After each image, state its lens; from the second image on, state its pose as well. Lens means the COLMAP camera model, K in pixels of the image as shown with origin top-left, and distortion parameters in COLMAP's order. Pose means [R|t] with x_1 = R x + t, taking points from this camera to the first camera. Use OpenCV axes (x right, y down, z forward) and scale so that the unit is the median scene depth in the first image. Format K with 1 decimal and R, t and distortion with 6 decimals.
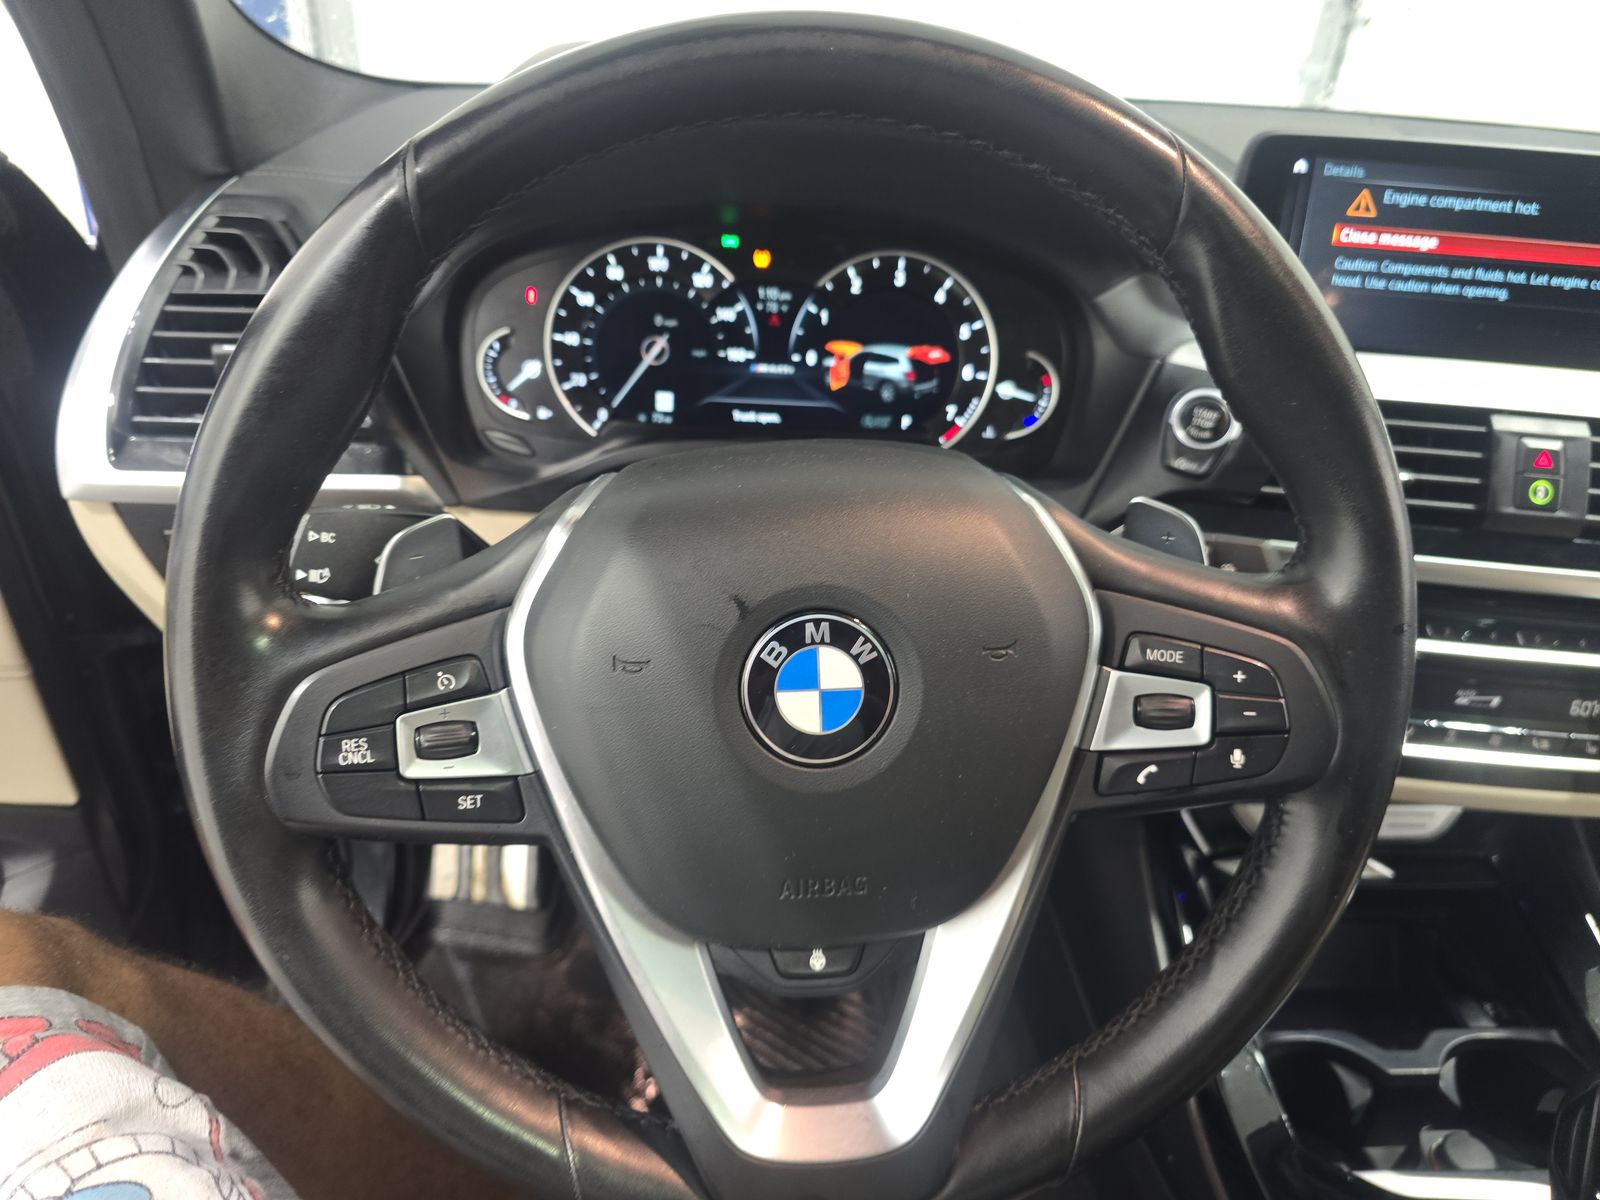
lens RADIAL K [[1069.6, 0, 757.3], [0, 1069.6, 597.1], [0, 0, 1]] dist [0.049594, -0.042389]
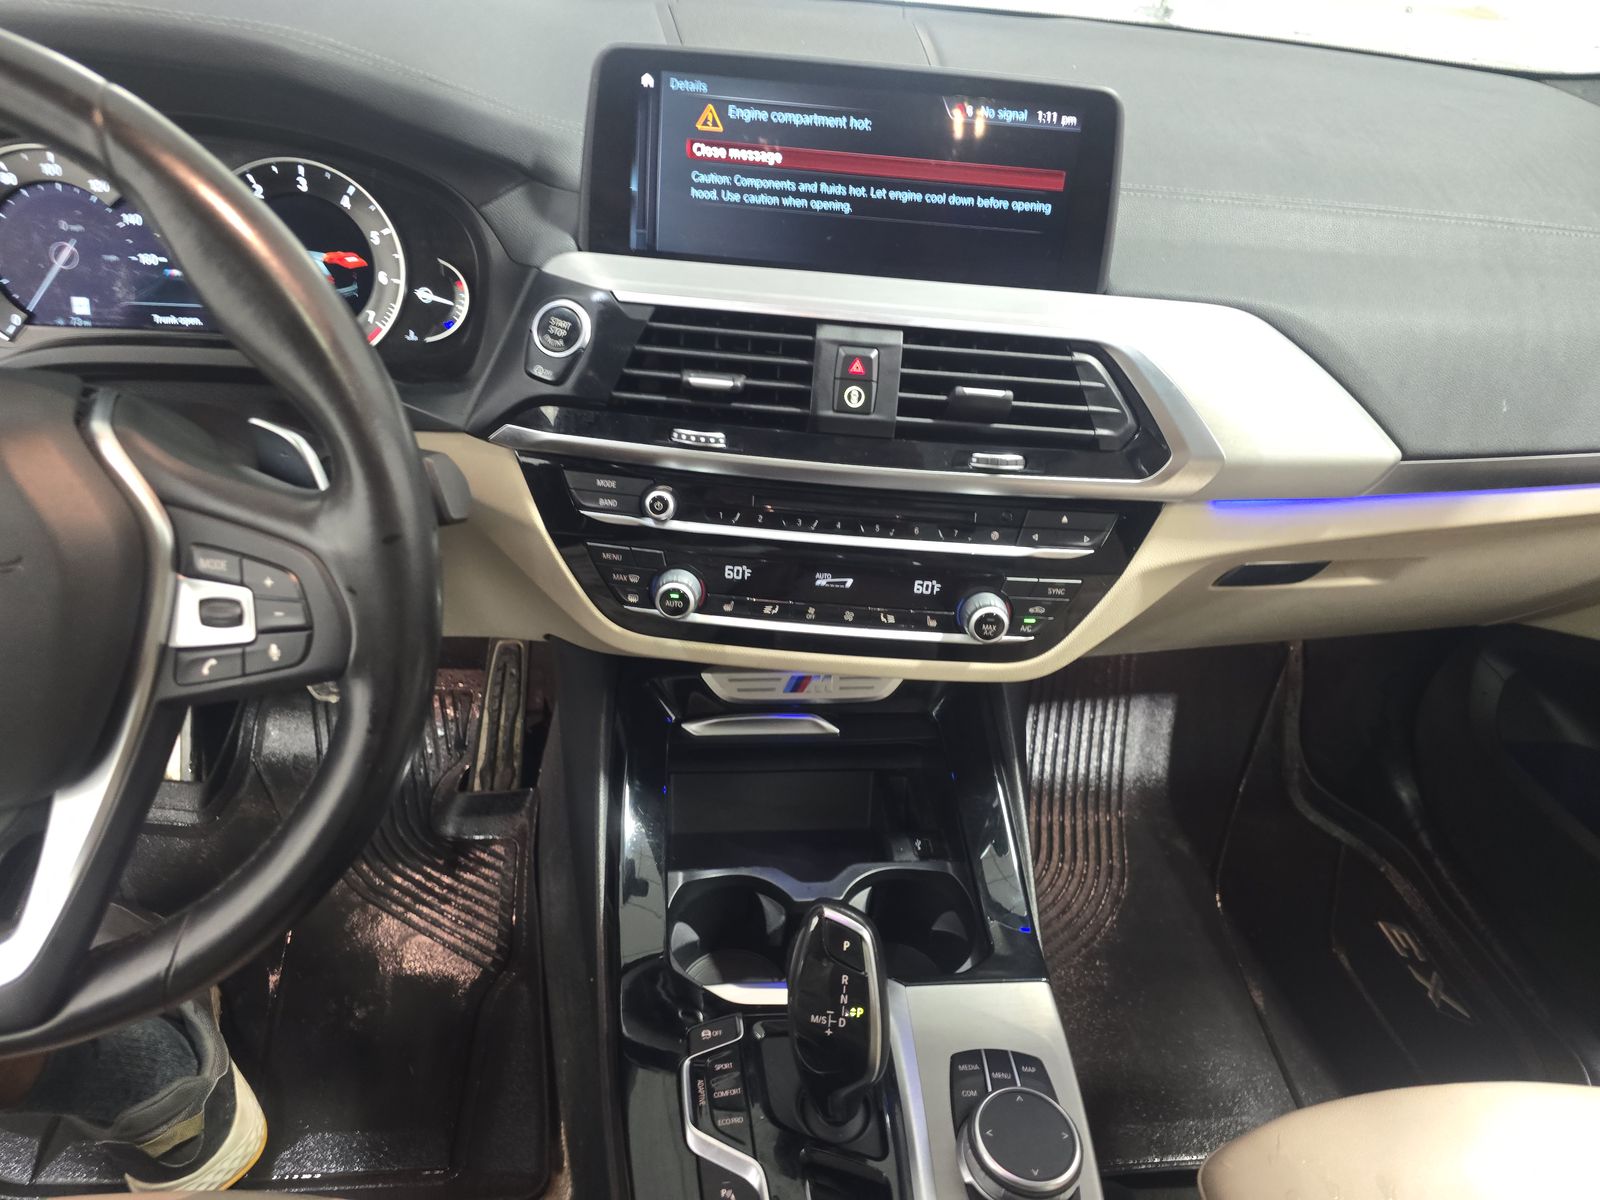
lens RADIAL K [[1069.6, 0, 757.3], [0, 1069.6, 597.1], [0, 0, 1]] dist [0.049594, -0.042389]
pose [[0.999434, -0.012439, 0.031257, 0.536516], [0.008304, 0.991597, 0.129102, -0.032962], [-0.032600, -0.128769, 0.991139, -0.099475]]
